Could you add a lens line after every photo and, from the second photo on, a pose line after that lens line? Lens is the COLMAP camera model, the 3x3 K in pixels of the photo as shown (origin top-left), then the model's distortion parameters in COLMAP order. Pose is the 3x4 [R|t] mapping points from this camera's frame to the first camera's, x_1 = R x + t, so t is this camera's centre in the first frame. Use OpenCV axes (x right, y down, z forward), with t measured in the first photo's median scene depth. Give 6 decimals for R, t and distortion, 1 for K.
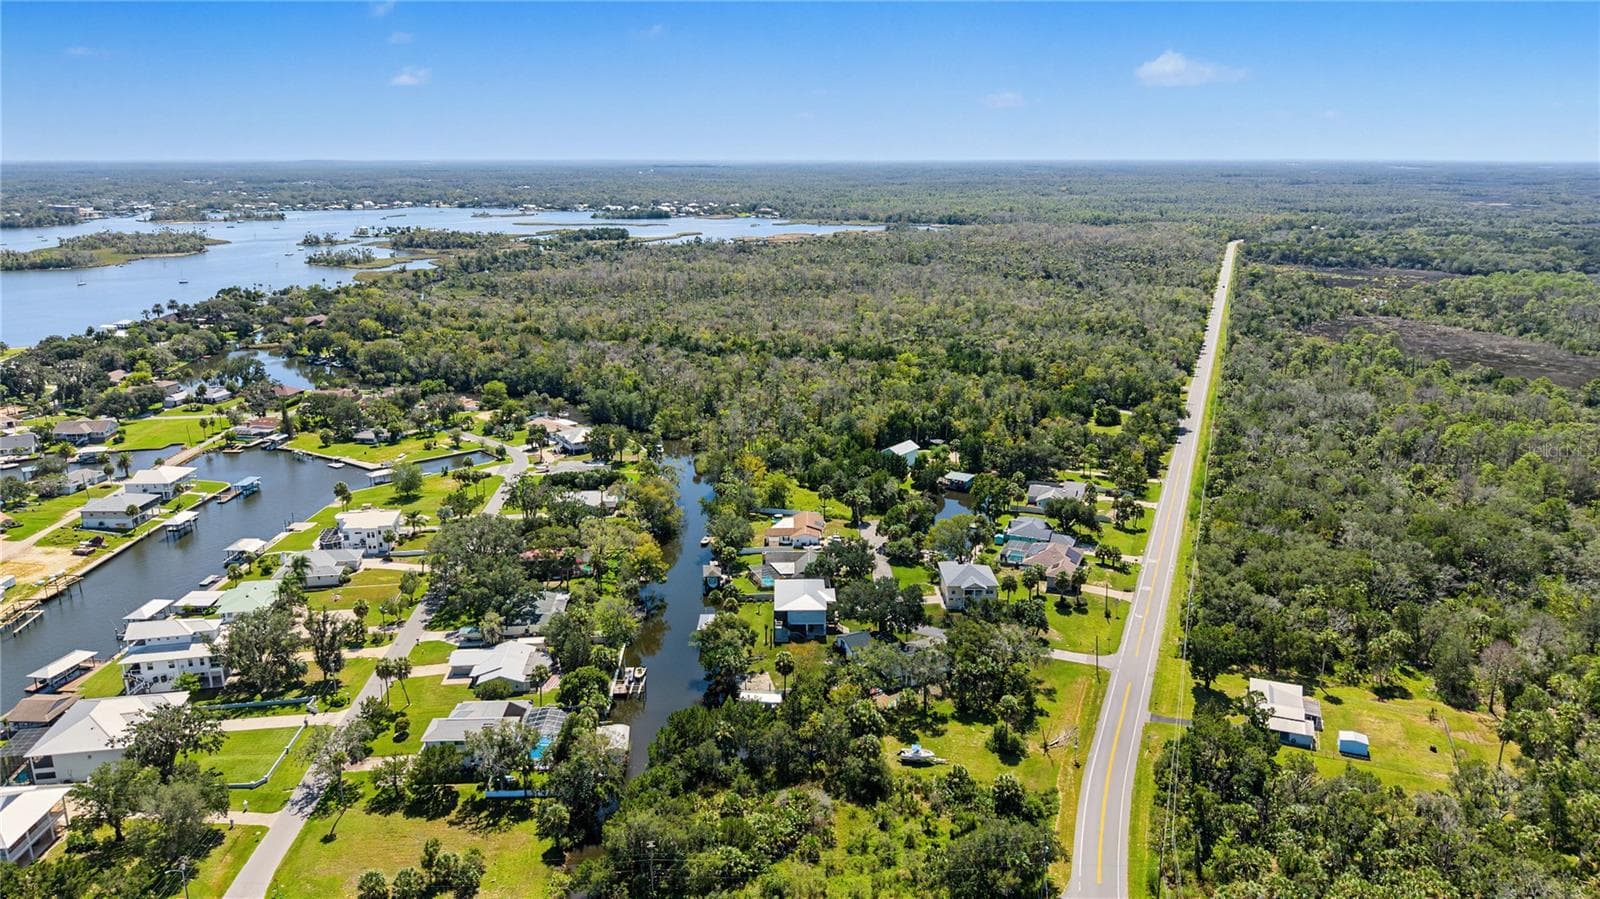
lens RADIAL K [[1052.3, 0, 804.7], [0, 1052.3, 449.5], [0, 0, 1]] dist [0.031272, -0.037997]
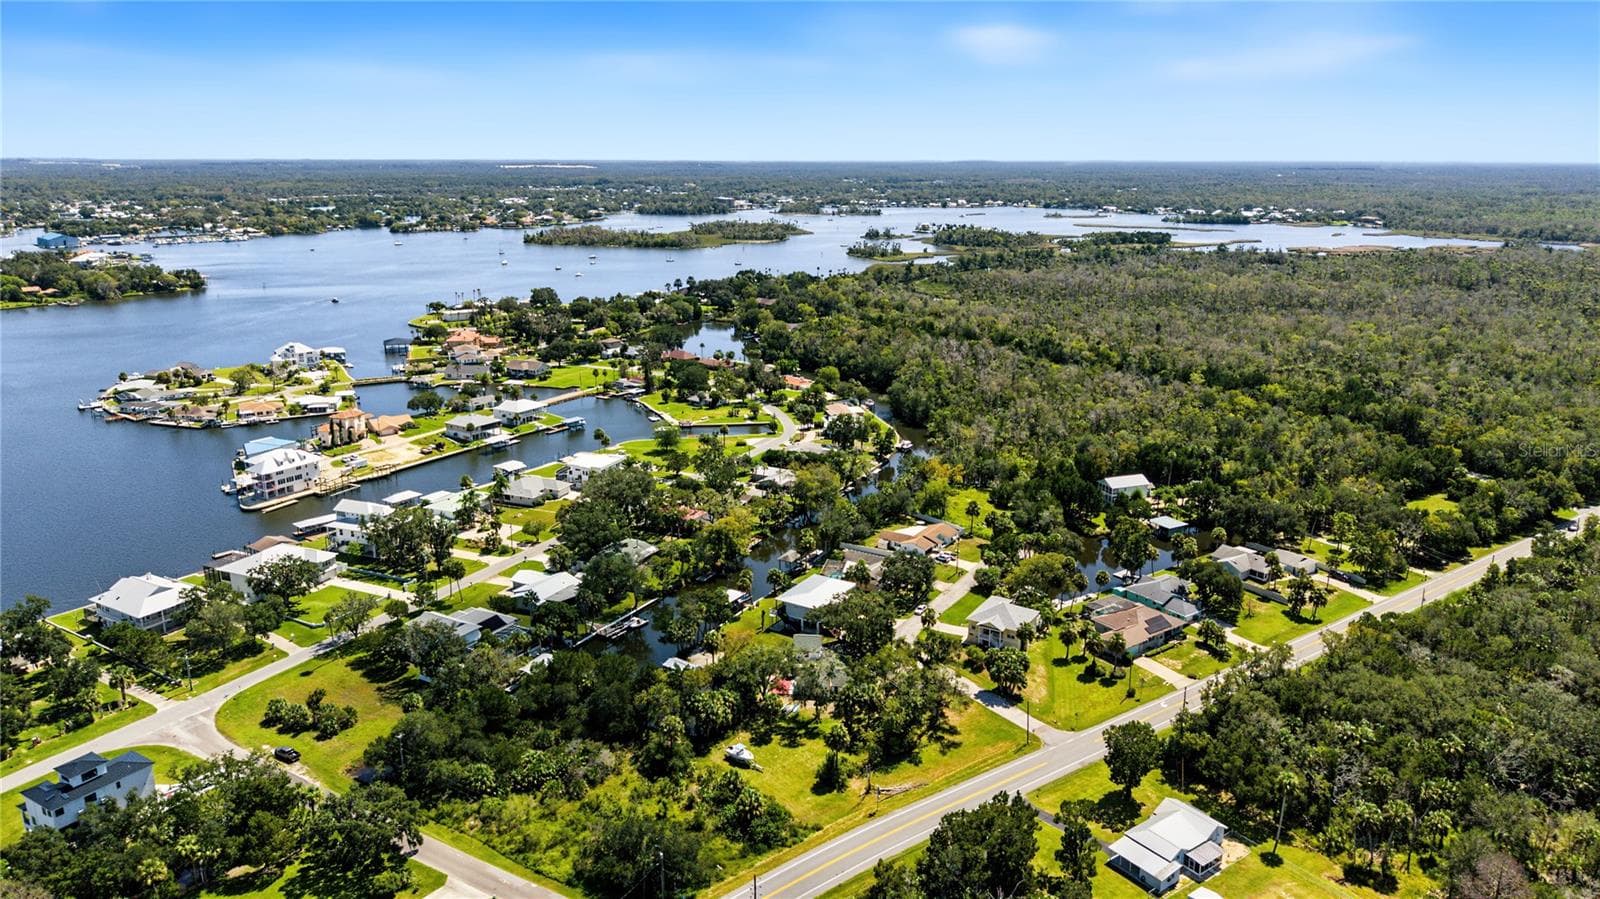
lens RADIAL K [[1057.1, 0, 806.3], [0, 1057.1, 426.0], [0, 0, 1]] dist [0.039298, -0.056217]
pose [[0.841910, 0.134918, -0.522479, 0.293387], [-0.147068, 0.988955, 0.018393, -0.021767], [0.519190, 0.061355, 0.852454, 0.068816]]
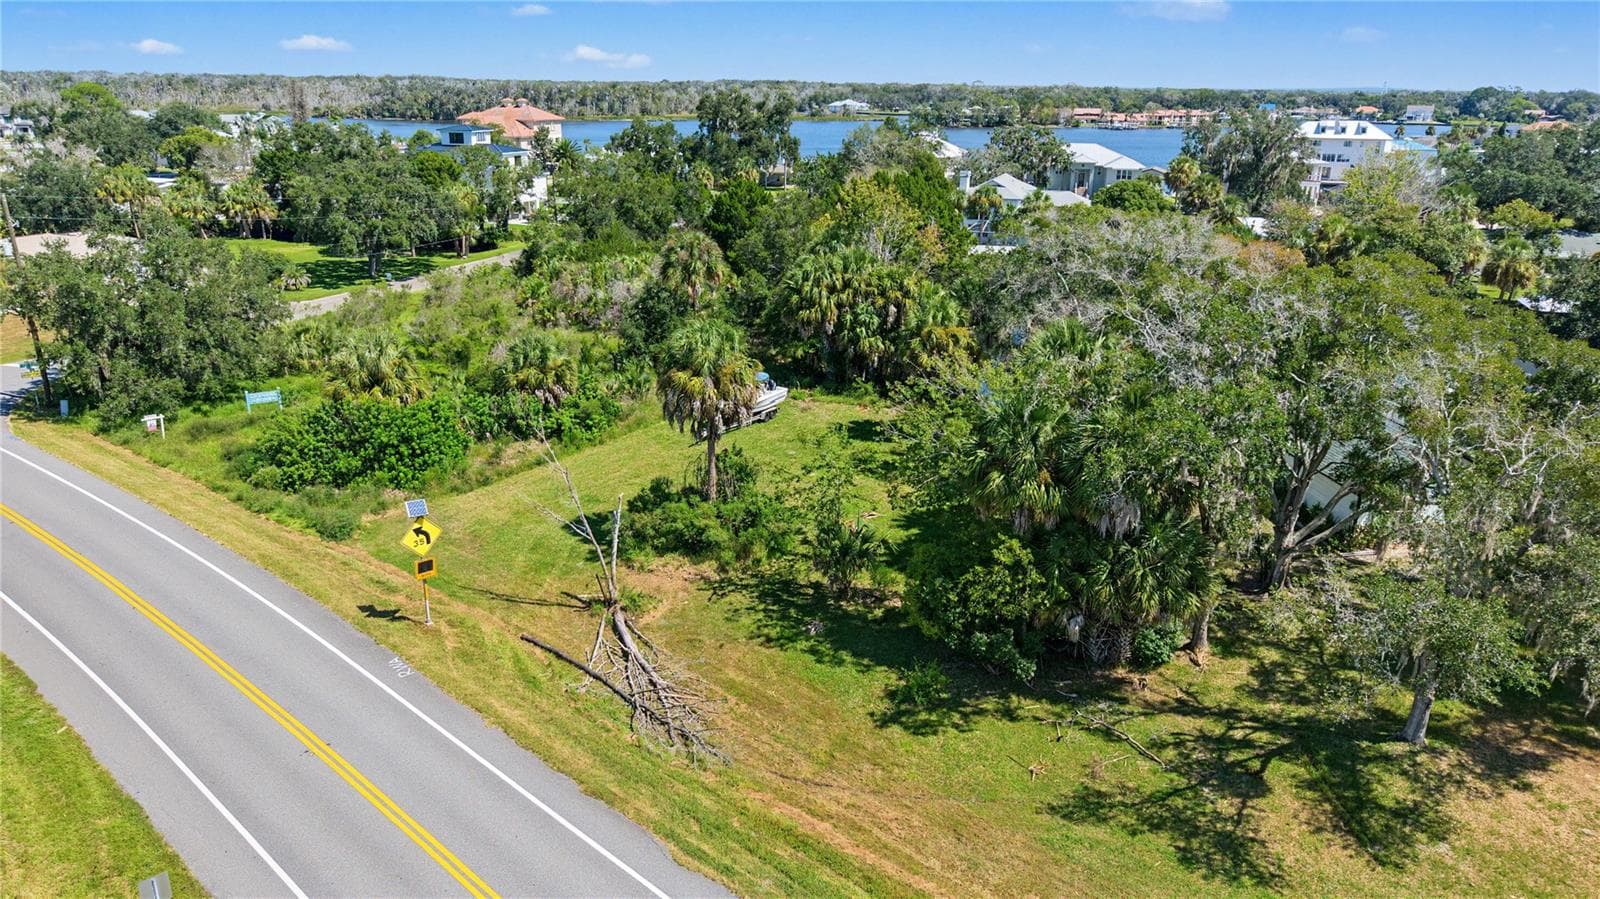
lens RADIAL K [[1063.7, 0, 800.0], [0, 1063.7, 449.5], [0, 0, 1]] dist [0.026146, -0.043223]
pose [[-0.349440, 0.298175, -0.888247, 0.182050], [-0.255349, 0.881820, 0.396473, 0.076038], [0.901492, 0.365357, -0.232005, 0.498049]]
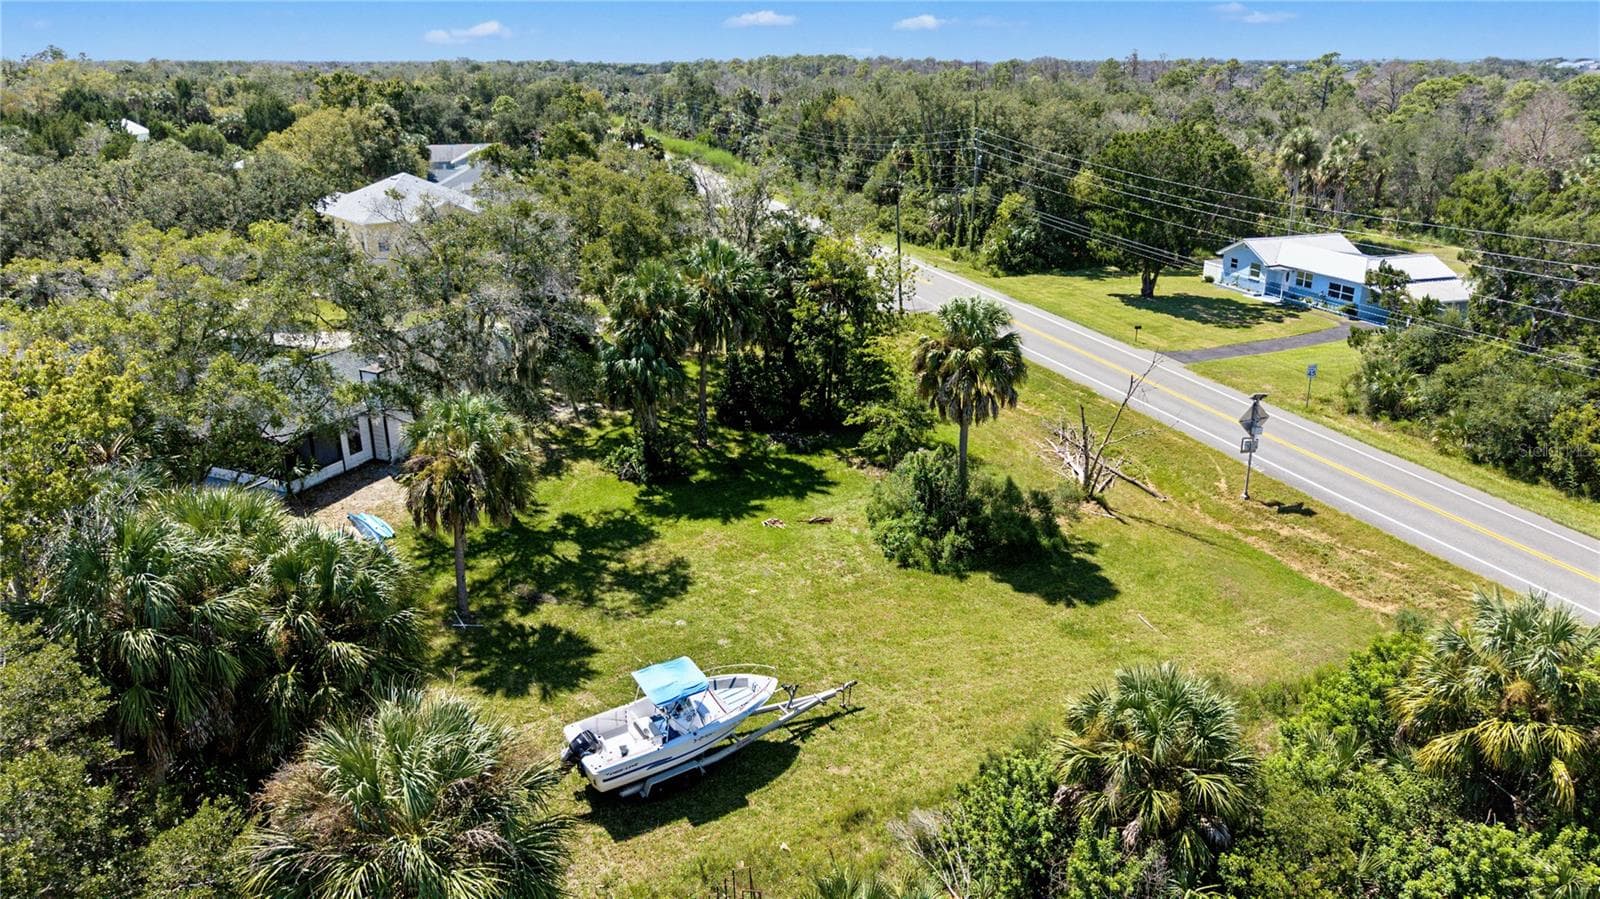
lens RADIAL K [[1057.1, 0, 806.3], [0, 1057.1, 426.0], [0, 0, 1]] dist [0.039298, -0.056217]
pose [[0.776267, -0.206977, 0.595458, 0.017741], [0.171232, 0.978281, 0.116818, 0.106026], [-0.606704, 0.011280, 0.794848, 0.395388]]
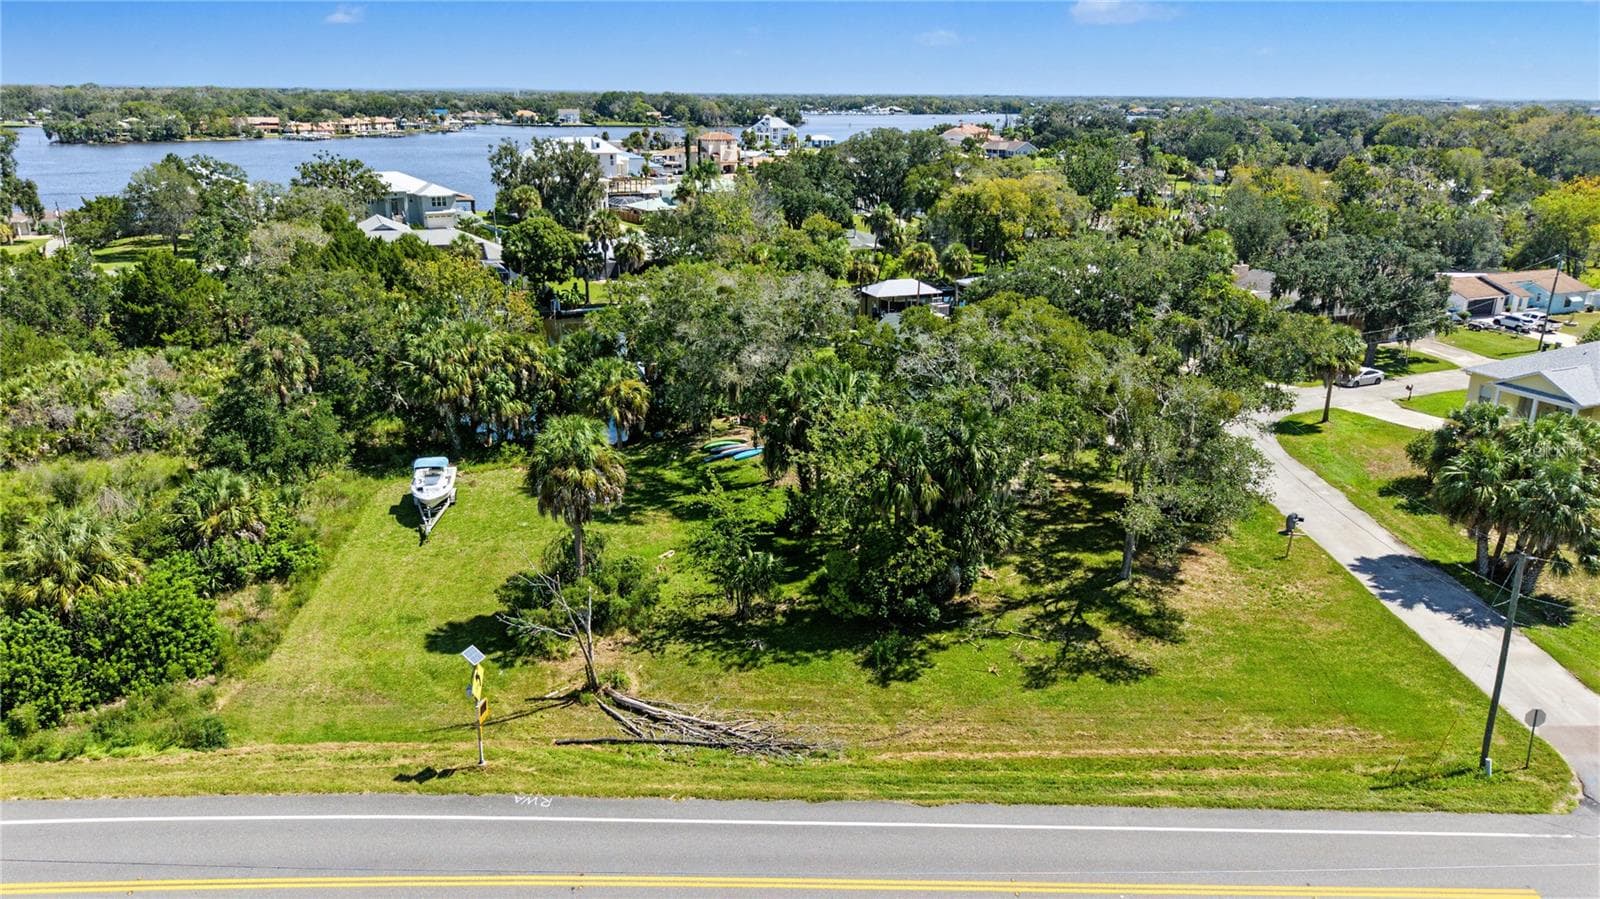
lens RADIAL K [[1063.7, 0, 800.0], [0, 1063.7, 449.5], [0, 0, 1]] dist [0.026146, -0.043223]
pose [[0.370972, 0.296547, -0.880022, 0.199580], [-0.252712, 0.944116, 0.211615, 0.081257], [0.893597, 0.143889, 0.425182, 0.435745]]
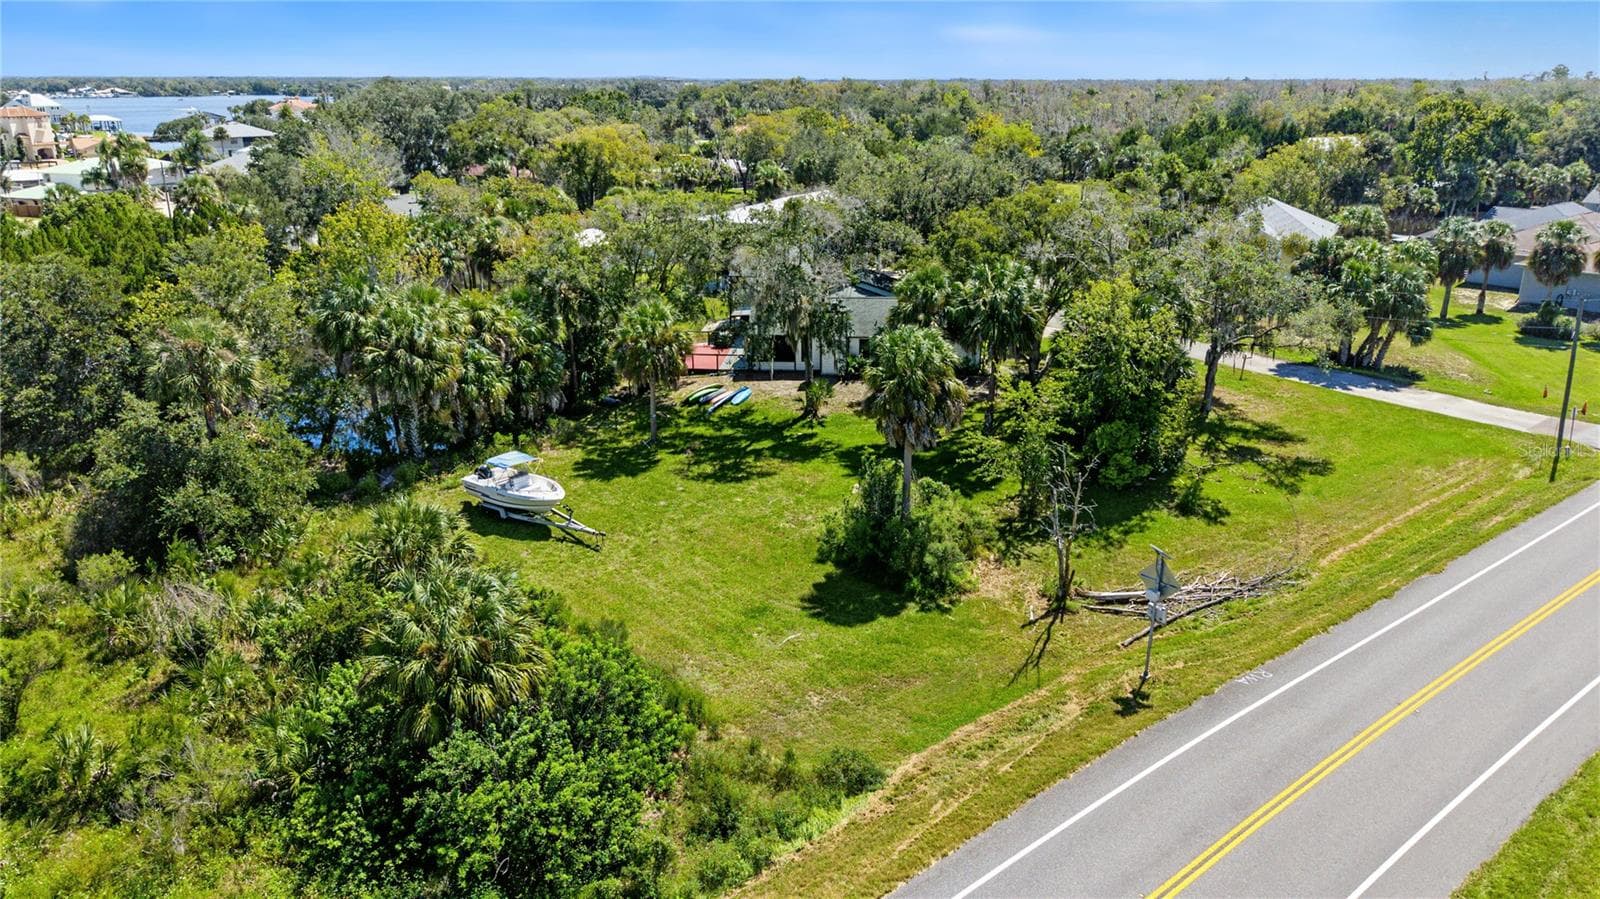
lens RADIAL K [[1063.7, 0, 800.0], [0, 1063.7, 449.5], [0, 0, 1]] dist [0.026146, -0.043223]
pose [[0.860330, 0.167807, -0.481324, 0.130129], [-0.136975, 0.985635, 0.098796, 0.111406], [0.490989, -0.019068, 0.870957, 0.368820]]
